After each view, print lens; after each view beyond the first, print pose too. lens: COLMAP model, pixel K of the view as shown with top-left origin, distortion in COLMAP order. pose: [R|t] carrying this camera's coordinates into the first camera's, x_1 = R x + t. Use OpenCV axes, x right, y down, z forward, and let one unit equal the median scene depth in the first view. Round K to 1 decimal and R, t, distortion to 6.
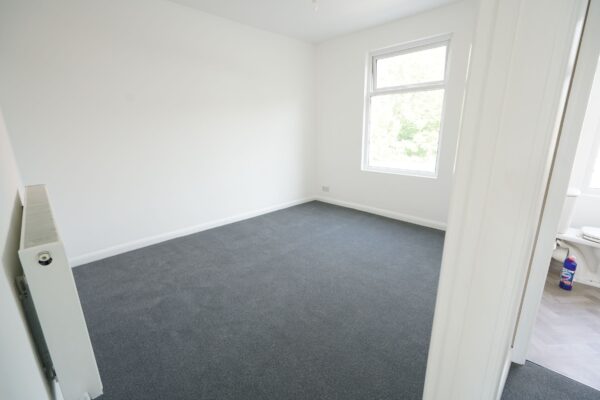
lens RADIAL K [[269.6, 0, 300.0], [0, 269.6, 200.0], [0, 0, 1]] dist [-0.001176, 0.001423]
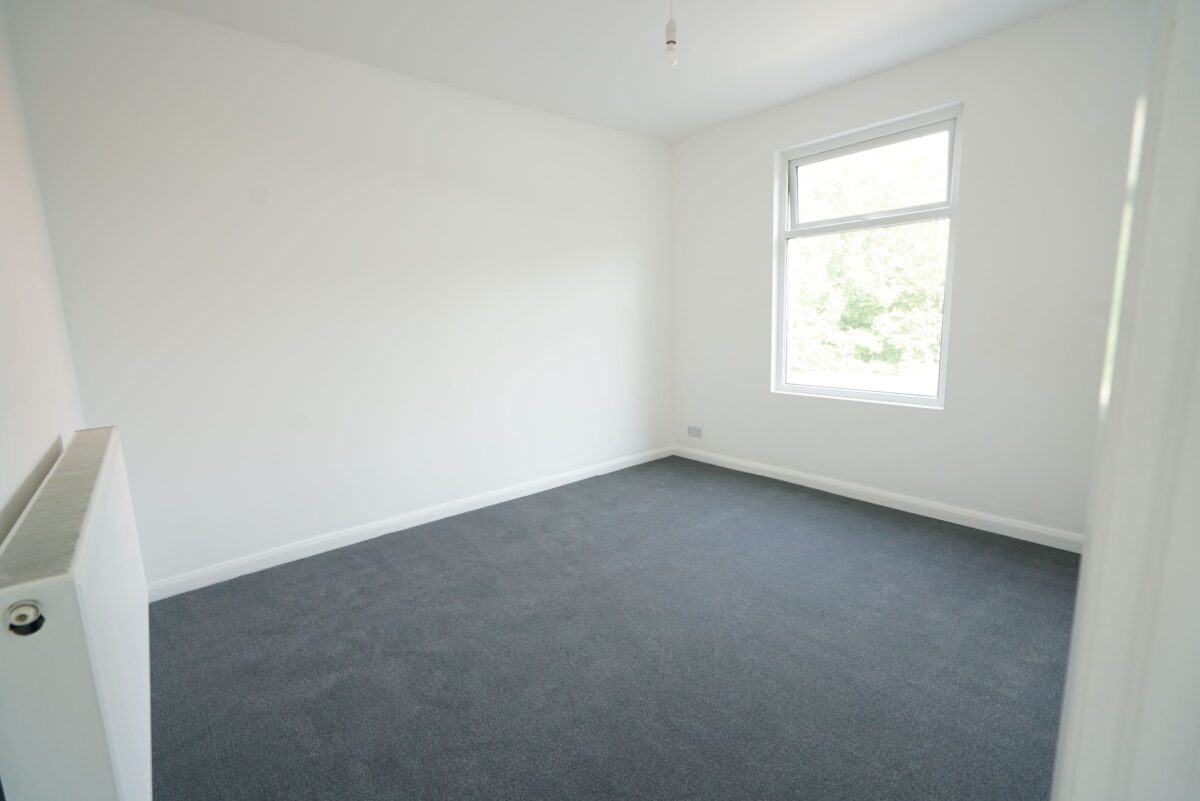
lens RADIAL K [[539.1, 0, 600.0], [0, 539.1, 400.5], [0, 0, 1]] dist [-0.001176, 0.001423]
pose [[0.997482, -0.005498, -0.070709, -0.005438], [-0.001154, 0.995602, -0.093681, -0.009558], [0.070913, 0.093527, 0.993088, 0.059409]]
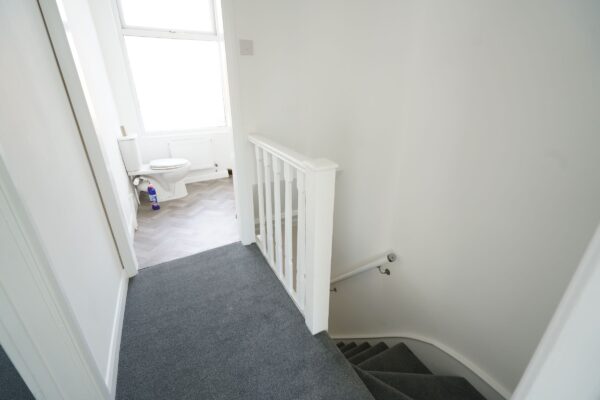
lens RADIAL K [[269.6, 0, 300.0], [0, 269.6, 200.0], [0, 0, 1]] dist [-0.001176, 0.001423]
pose [[0.296391, -0.374780, 0.878460, 0.034517], [0.237854, 0.919774, 0.312155, 0.037714], [-0.924974, 0.116425, 0.361756, -0.145137]]
